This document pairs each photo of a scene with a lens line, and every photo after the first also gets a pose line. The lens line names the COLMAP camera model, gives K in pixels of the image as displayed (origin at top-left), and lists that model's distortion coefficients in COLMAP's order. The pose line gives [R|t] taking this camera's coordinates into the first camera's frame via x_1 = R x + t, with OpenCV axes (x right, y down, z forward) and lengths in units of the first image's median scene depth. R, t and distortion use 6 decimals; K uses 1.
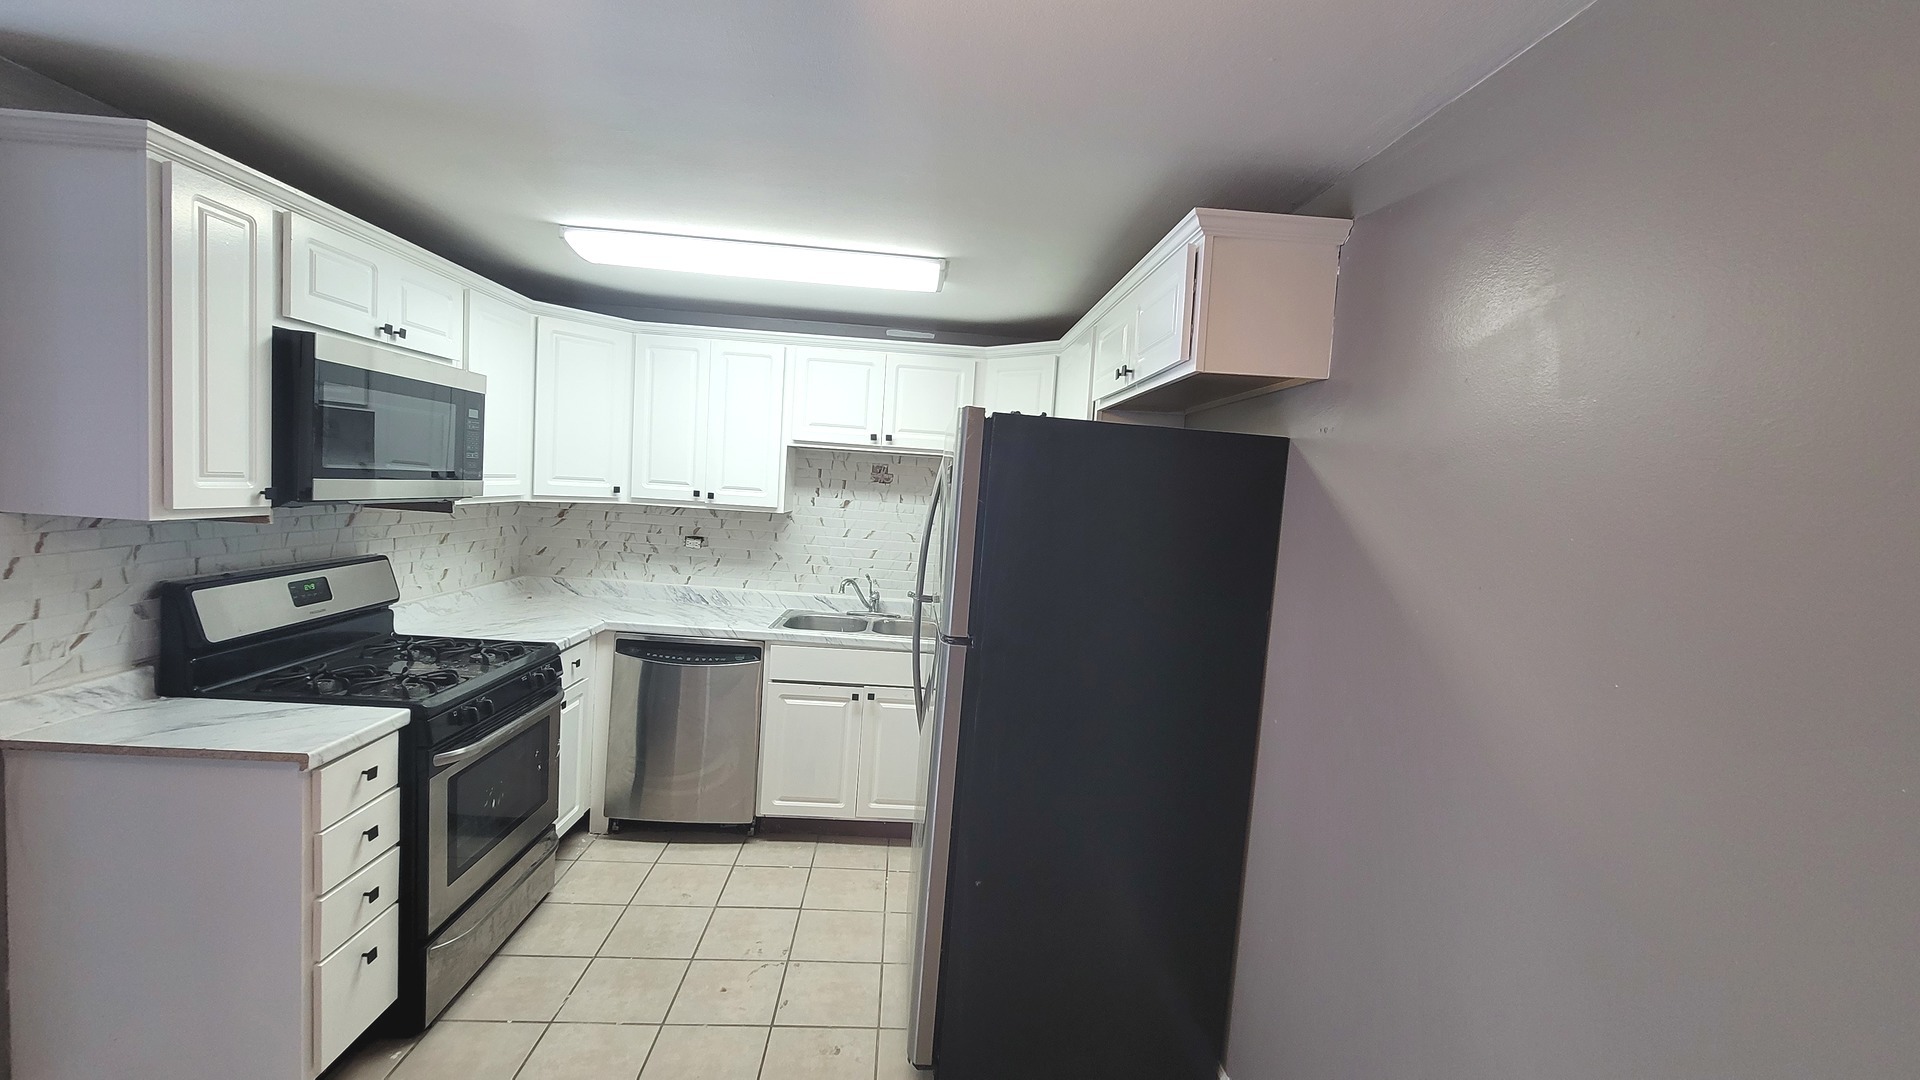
lens RADIAL K [[780.7, 0, 954.7], [0, 780.7, 547.7], [0, 0, 1]] dist [-0.001117, 0.001288]
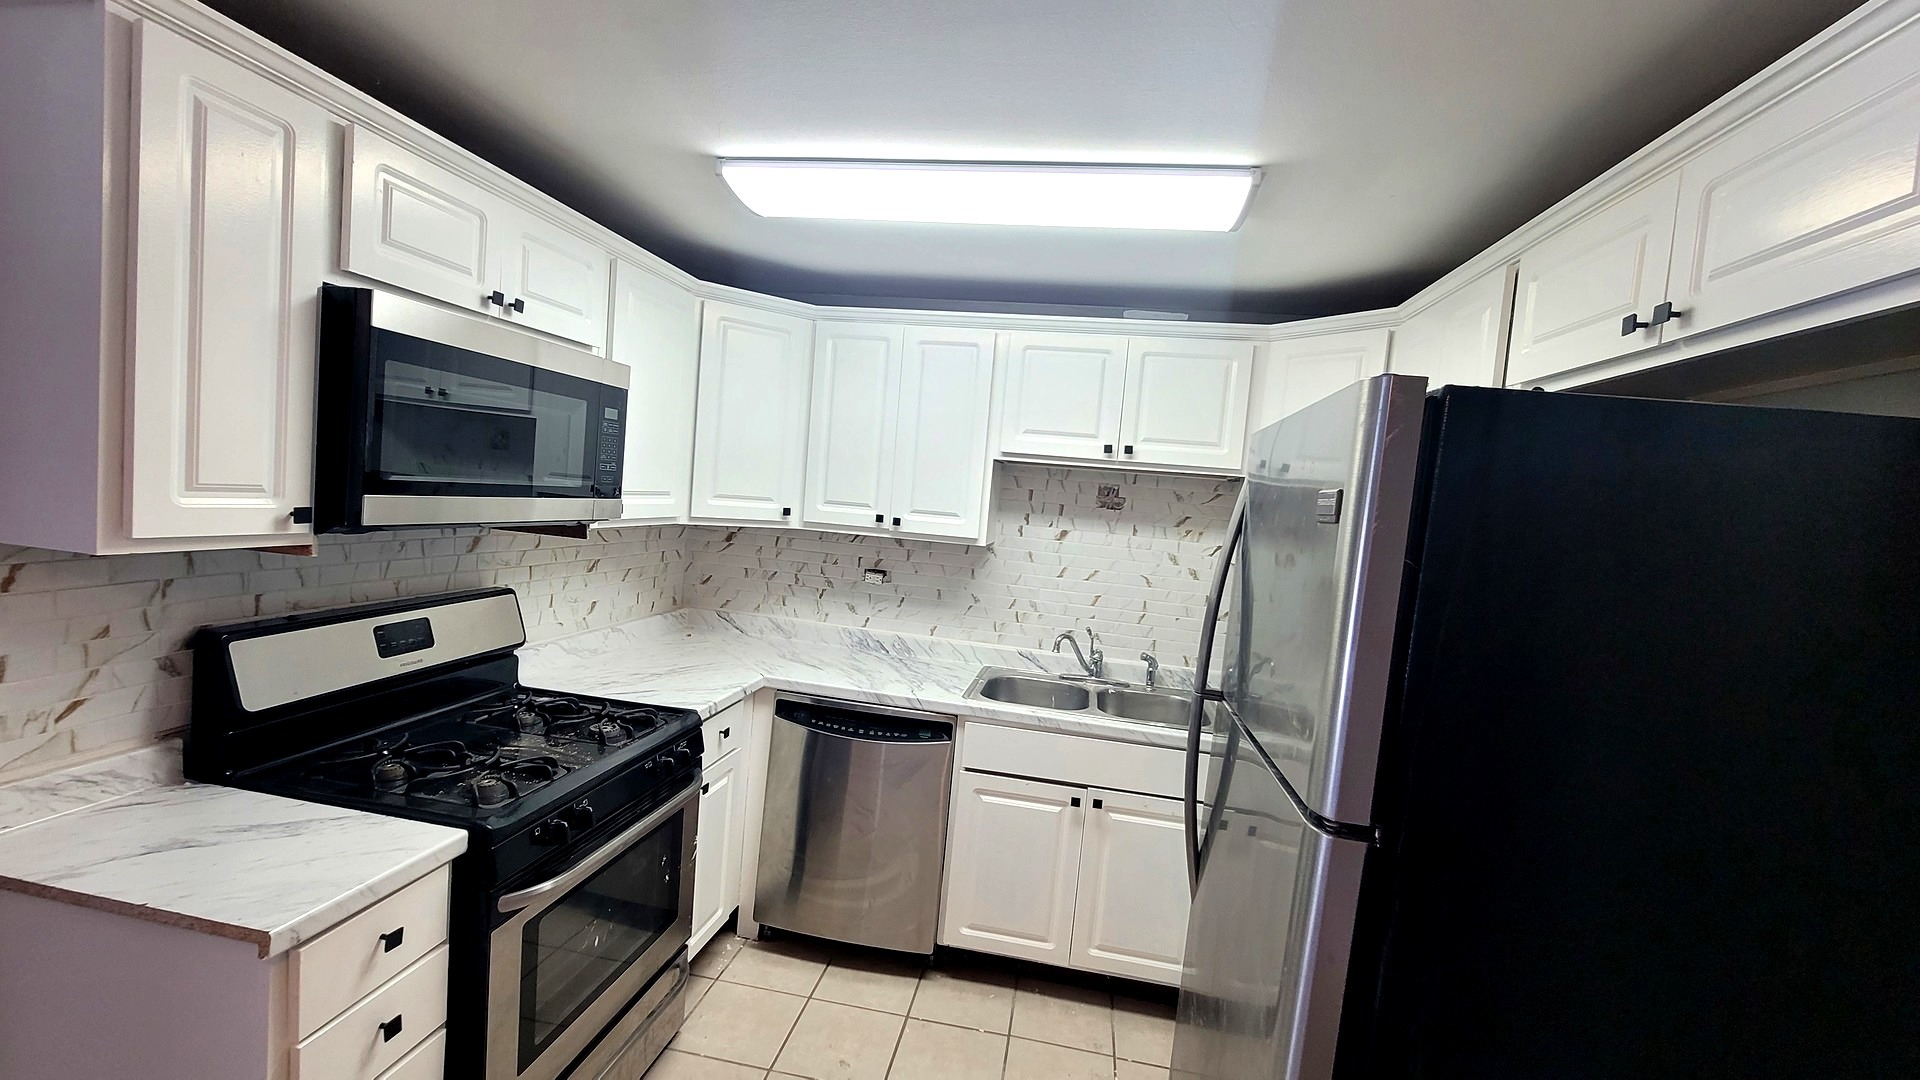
lens RADIAL K [[780.7, 0, 955.5], [0, 780.7, 547.6], [0, 0, 1]] dist [-0.001117, 0.001288]
pose [[0.974354, 0.031399, -0.222819, -0.098356], [-0.037077, 0.999084, -0.021344, -0.032806], [0.221945, 0.029058, 0.974626, 0.308302]]
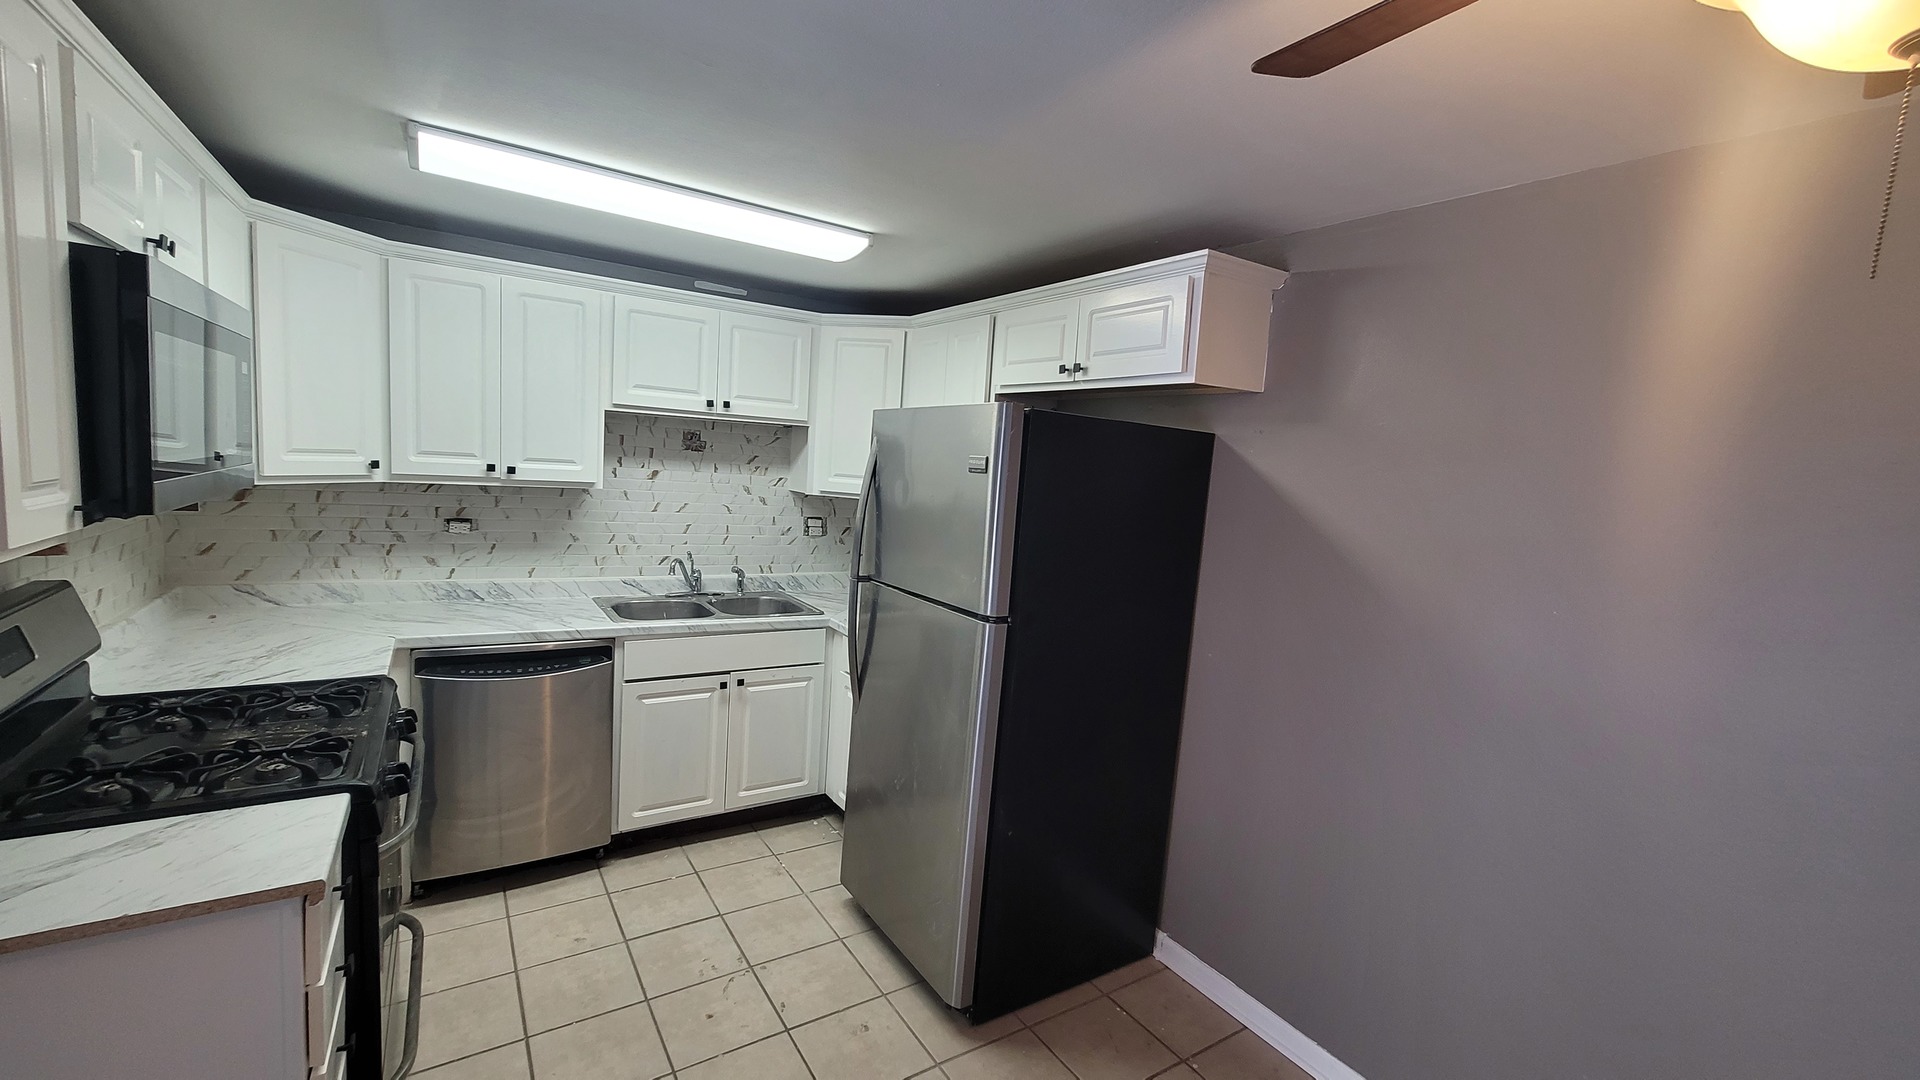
lens RADIAL K [[780.7, 0, 956.1], [0, 780.7, 548.6], [0, 0, 1]] dist [-0.001117, 0.001288]
pose [[0.867315, -0.063668, 0.493672, -0.407453], [0.027704, 0.996423, 0.079835, -0.047928], [-0.496989, -0.055565, 0.865976, 0.070269]]
